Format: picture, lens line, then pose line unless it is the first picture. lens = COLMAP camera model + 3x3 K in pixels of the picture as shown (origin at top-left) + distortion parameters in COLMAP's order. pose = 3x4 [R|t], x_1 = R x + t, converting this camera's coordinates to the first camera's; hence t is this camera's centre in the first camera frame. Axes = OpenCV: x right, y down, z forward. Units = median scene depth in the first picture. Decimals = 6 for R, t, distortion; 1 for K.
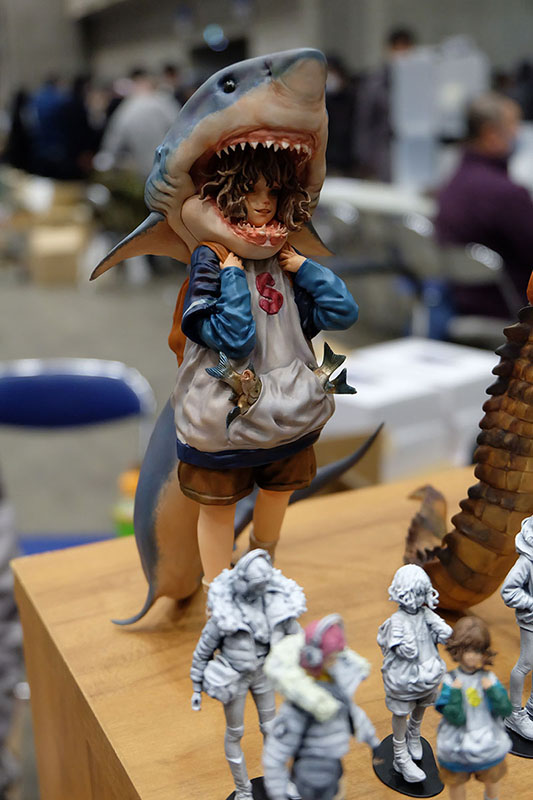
lens RADIAL K [[1088.8, 0, 266.8], [0, 1088.8, 400.9], [0, 0, 1]] dist [-0.032994, 0.000000]
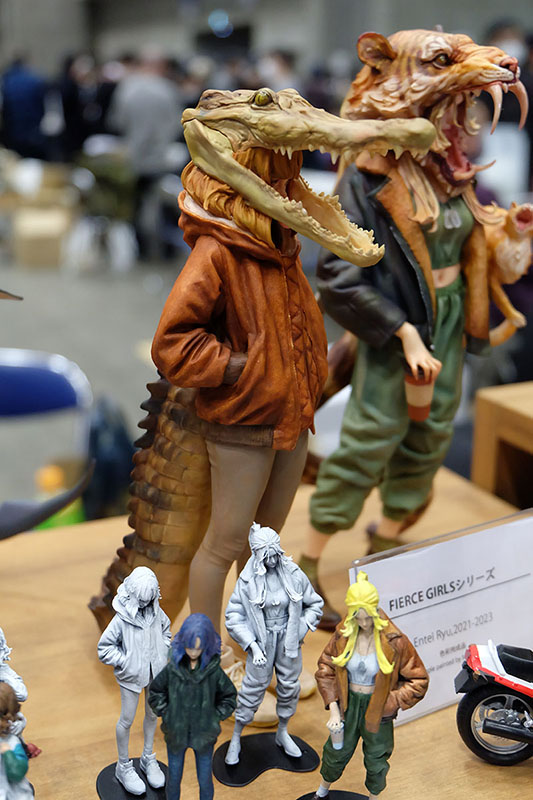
lens RADIAL K [[1088.8, 0, 266.3], [0, 1088.8, 399.2], [0, 0, 1]] dist [-0.032994, 0.000000]
pose [[0.999278, 0.036004, 0.012119, 0.302134], [-0.036096, 0.999320, 0.007483, -0.060811], [-0.011841, -0.007915, 0.999899, -0.016194]]
